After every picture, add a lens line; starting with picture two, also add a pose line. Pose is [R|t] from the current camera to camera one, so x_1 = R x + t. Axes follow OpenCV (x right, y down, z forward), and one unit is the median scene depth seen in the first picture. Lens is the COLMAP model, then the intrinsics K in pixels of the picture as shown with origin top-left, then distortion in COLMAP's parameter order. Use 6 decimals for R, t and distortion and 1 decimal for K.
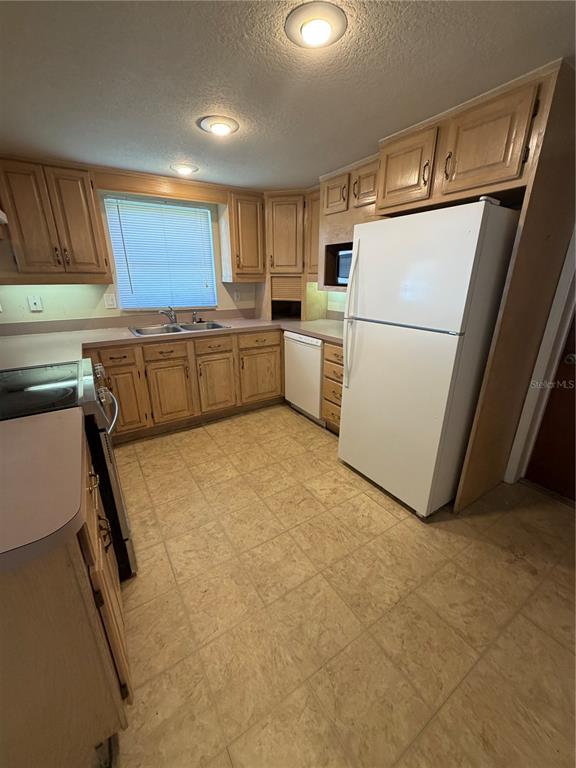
lens RADIAL K [[308.9, 0, 288.0], [0, 308.9, 384.0], [0, 0, 1]] dist [-0.000683, 0.000040]
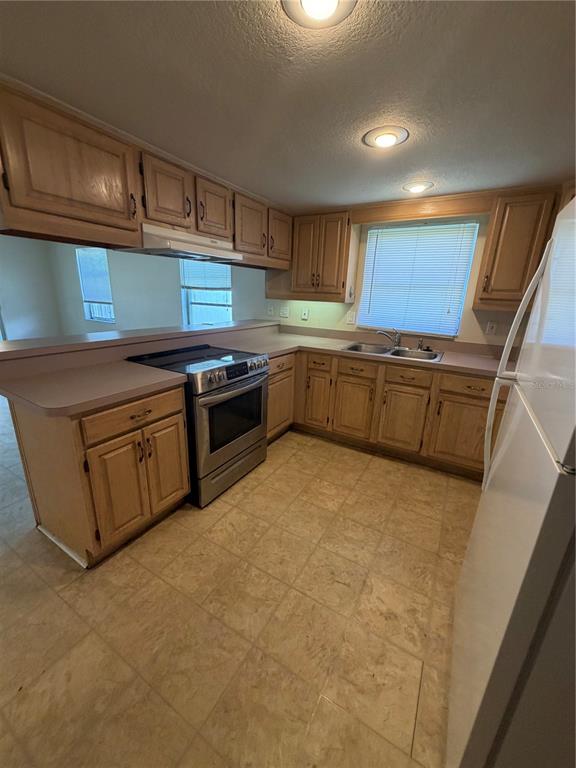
lens RADIAL K [[308.9, 0, 288.0], [0, 308.9, 384.0], [0, 0, 1]] dist [-0.000683, 0.000040]
pose [[0.442905, 0.270174, -0.854892, 0.422638], [-0.329802, 0.935756, 0.124865, -0.116706], [0.833706, 0.226642, 0.503555, 0.314995]]
